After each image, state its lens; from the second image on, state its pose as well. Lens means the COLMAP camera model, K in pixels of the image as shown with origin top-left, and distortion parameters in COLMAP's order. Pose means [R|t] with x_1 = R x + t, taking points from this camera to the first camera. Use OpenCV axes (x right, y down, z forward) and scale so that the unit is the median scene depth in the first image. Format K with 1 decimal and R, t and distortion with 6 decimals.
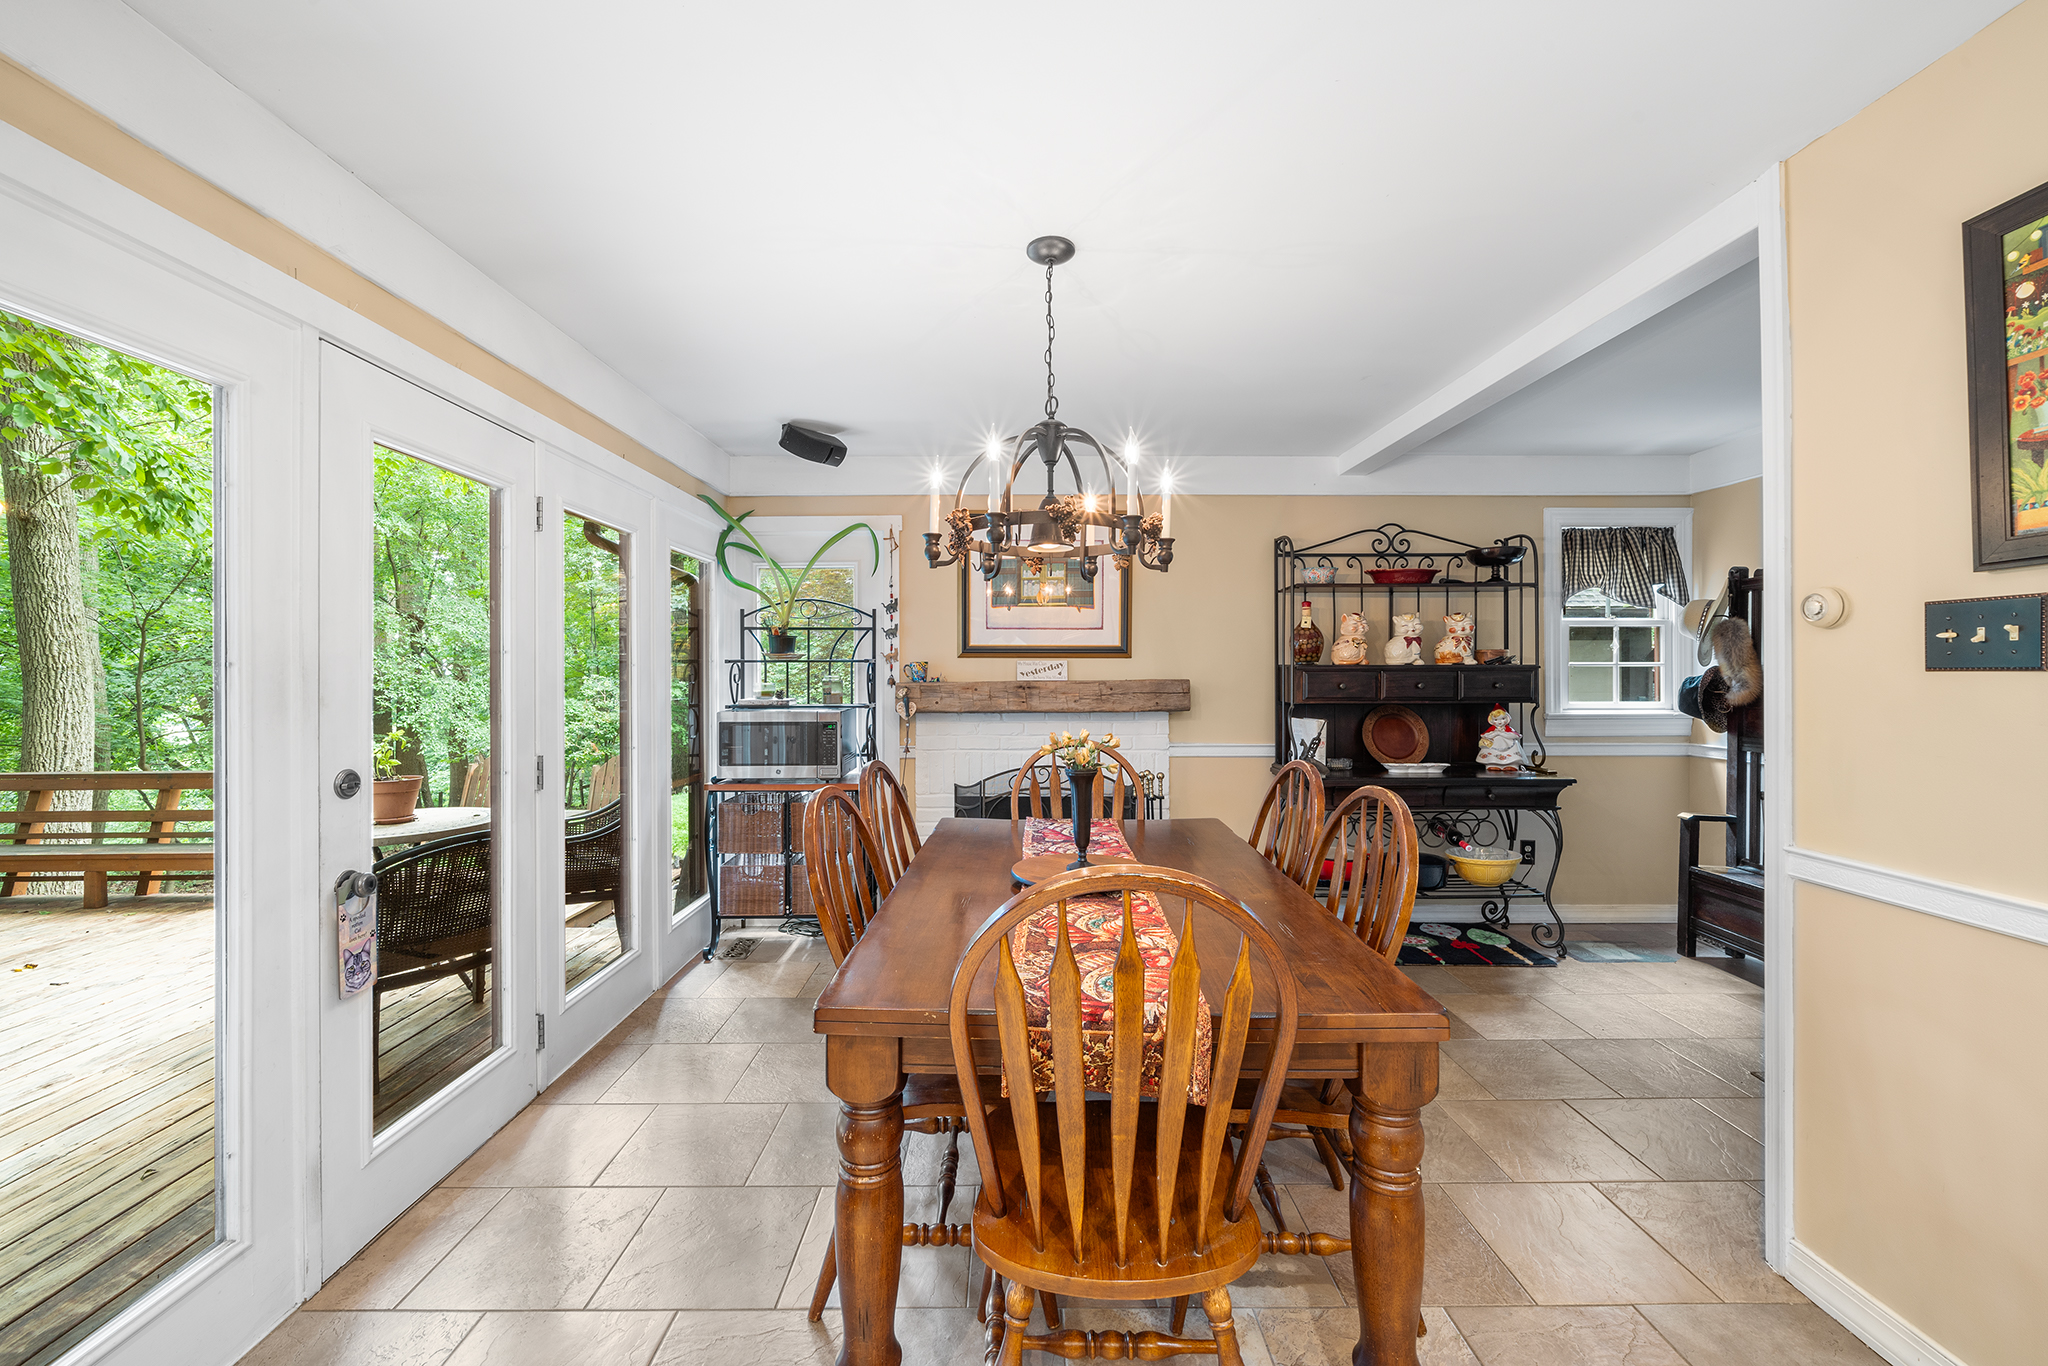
lens RADIAL K [[797.9, 0, 1024.4], [0, 797.9, 675.4], [0, 0, 1]] dist [0.000256, -0.000213]
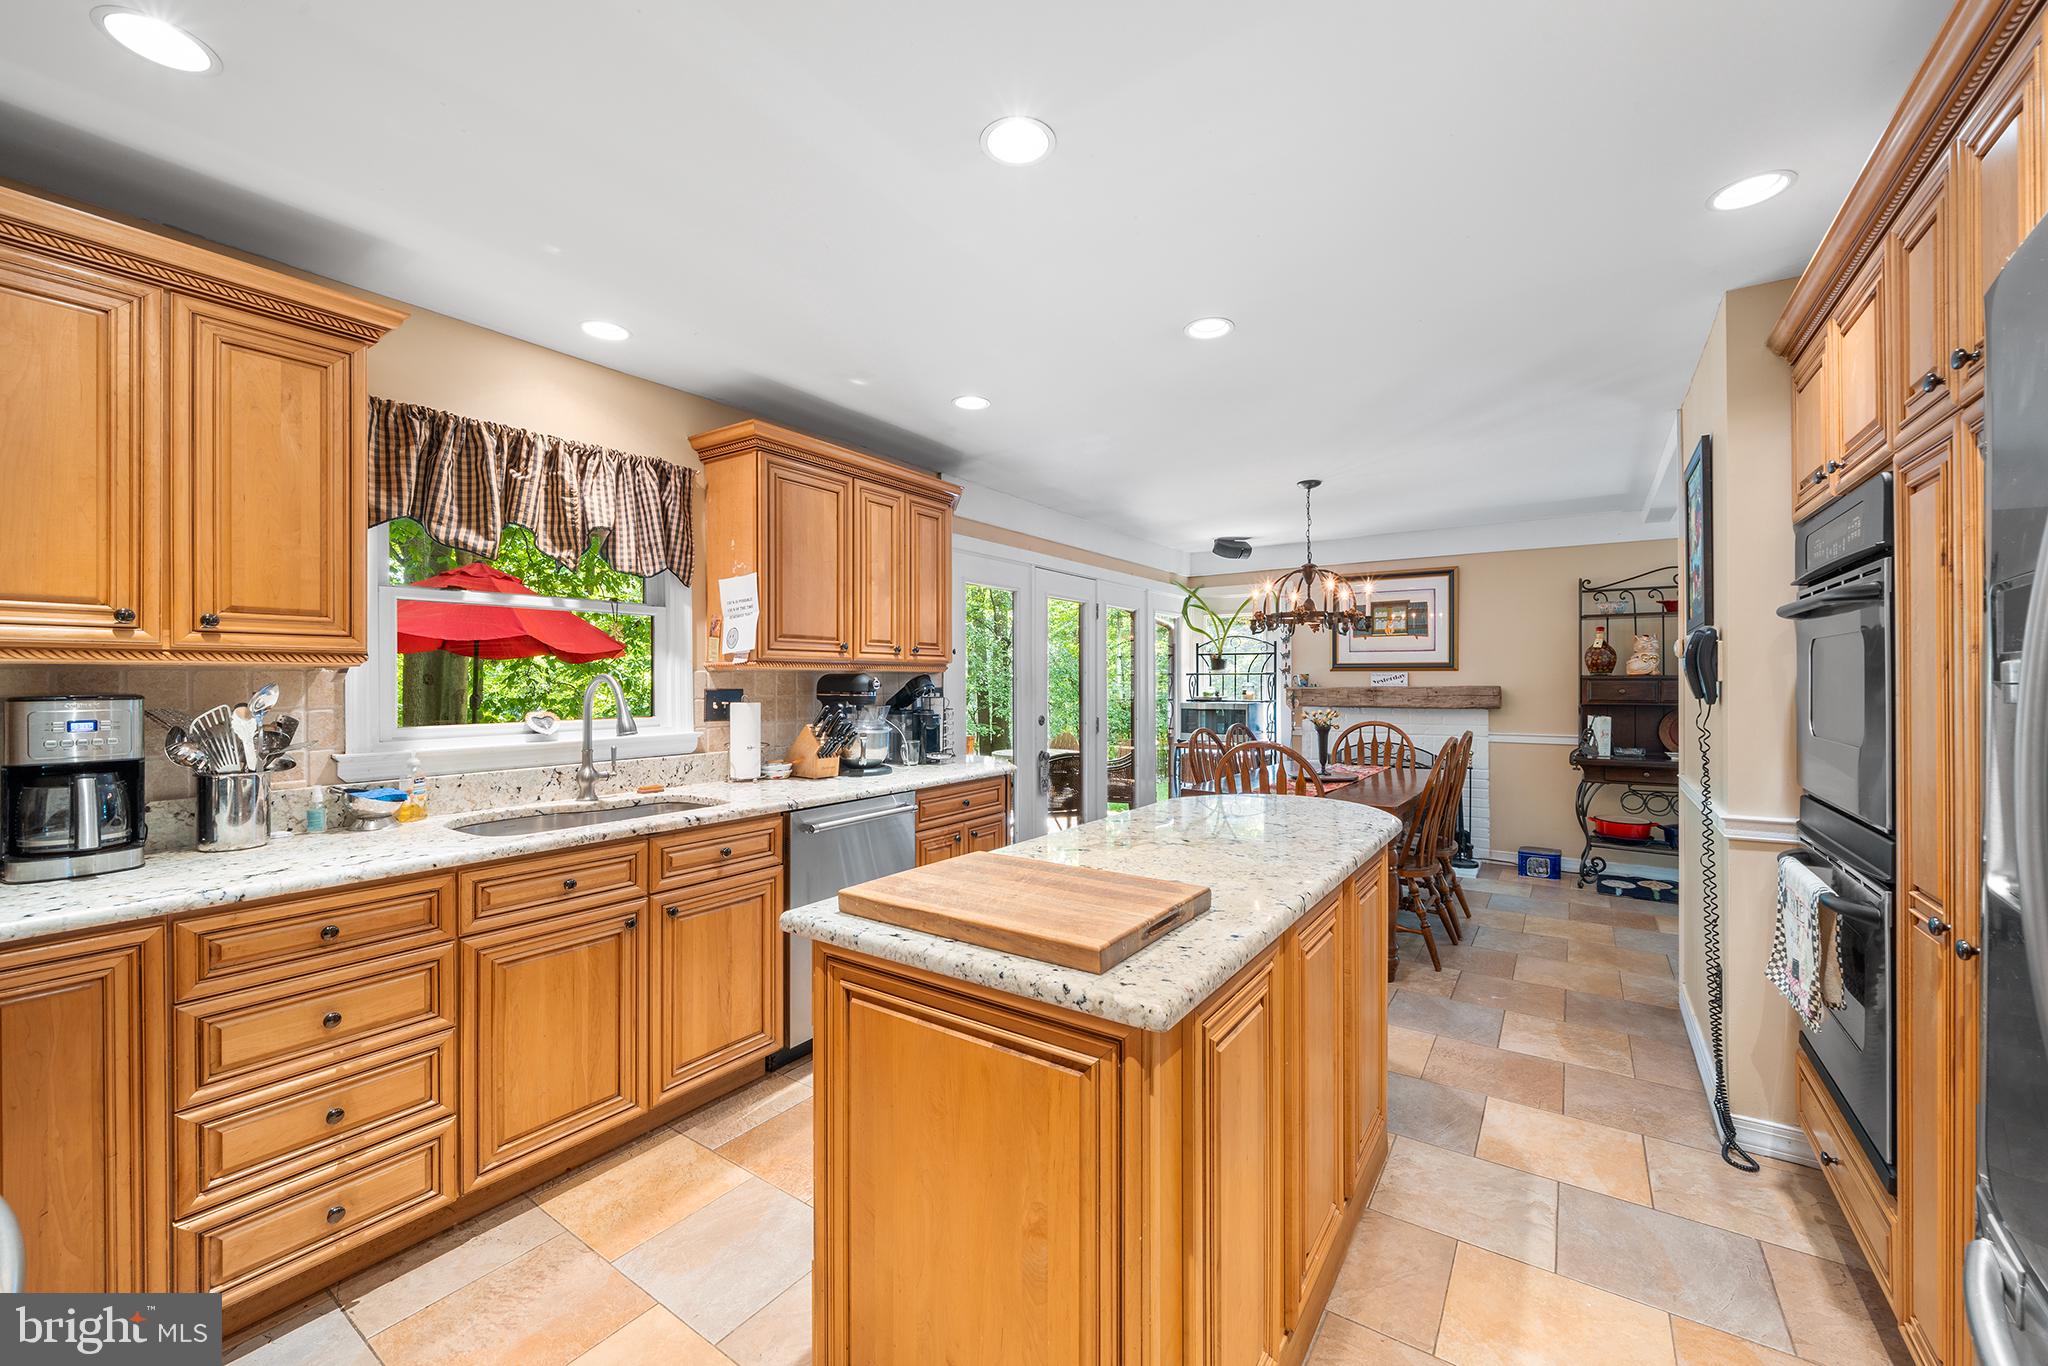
lens RADIAL K [[797.9, 0, 1024.4], [0, 797.9, 675.4], [0, 0, 1]] dist [0.000256, -0.000213]
pose [[0.817711, -0.002410, -0.575624, 0.334732], [-0.002837, 0.999962, -0.008217, 0.000206], [0.575622, 0.008352, 0.817673, -0.620370]]
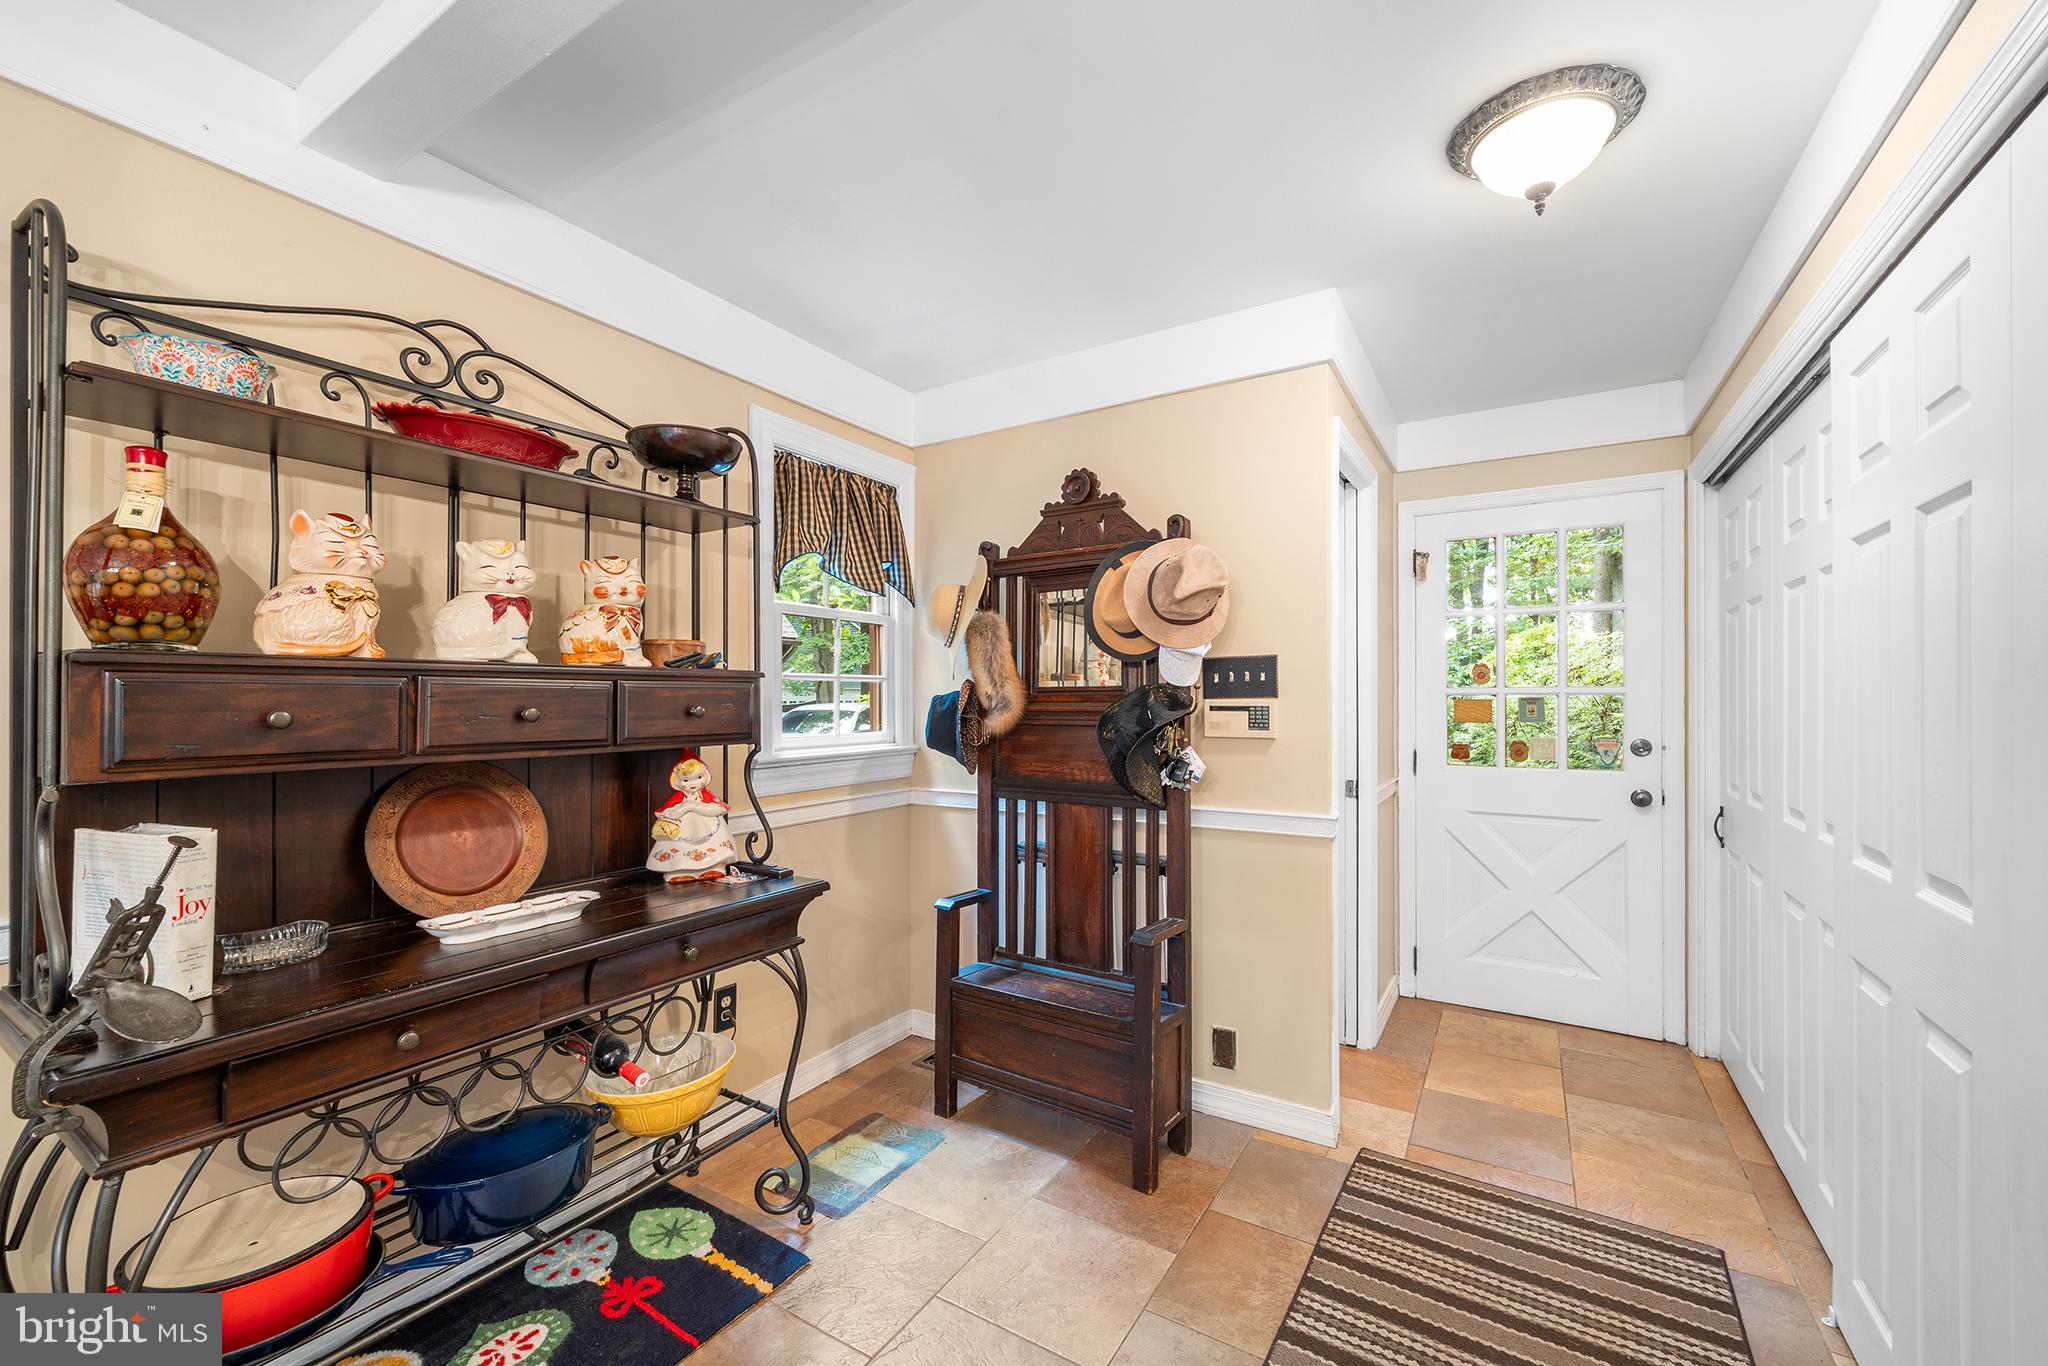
lens RADIAL K [[816.4, 0, 1021.9], [0, 816.4, 689.3], [0, 0, 1]] dist [-0.002046, 0.000086]
pose [[0.530163, 0.009577, 0.847842, 0.267113], [0.006368, 0.999863, -0.015277, 0.008040], [-0.847872, 0.013499, 0.530029, 0.545596]]
